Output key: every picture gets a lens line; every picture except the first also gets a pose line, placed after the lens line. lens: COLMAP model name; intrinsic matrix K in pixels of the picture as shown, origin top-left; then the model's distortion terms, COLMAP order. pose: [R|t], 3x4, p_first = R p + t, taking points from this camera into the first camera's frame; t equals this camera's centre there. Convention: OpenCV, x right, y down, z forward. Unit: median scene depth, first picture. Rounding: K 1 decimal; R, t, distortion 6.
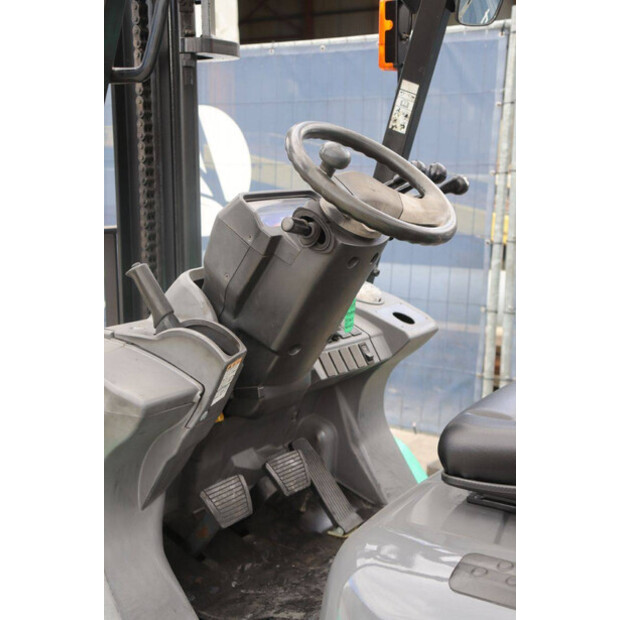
lens RADIAL K [[943.2, 0, 308.3], [0, 943.2, 310.7], [0, 0, 1]] dist [0.123203, 0.000000]
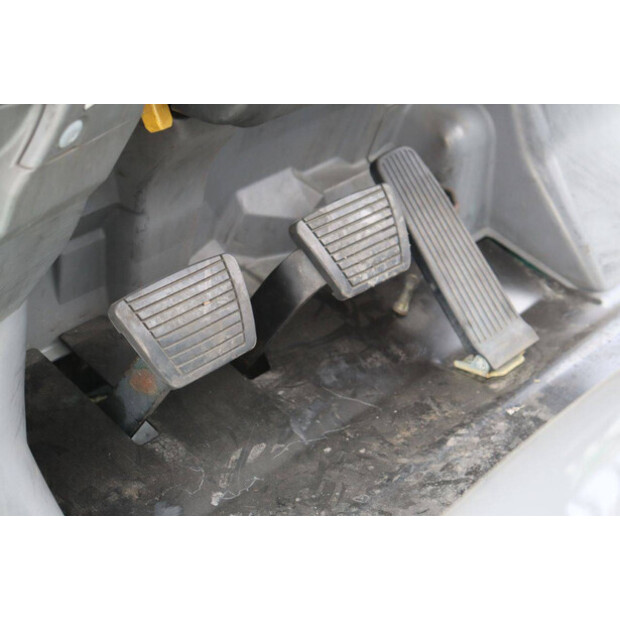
lens RADIAL K [[1465.7, 0, 311.4], [0, 1465.7, 313.3], [0, 0, 1]] dist [0.365954, 0.000000]
pose [[0.990259, 0.029024, -0.136178, 0.050229], [0.012942, 0.954611, 0.297574, 0.006716], [0.138634, -0.296438, 0.944937, 0.371779]]
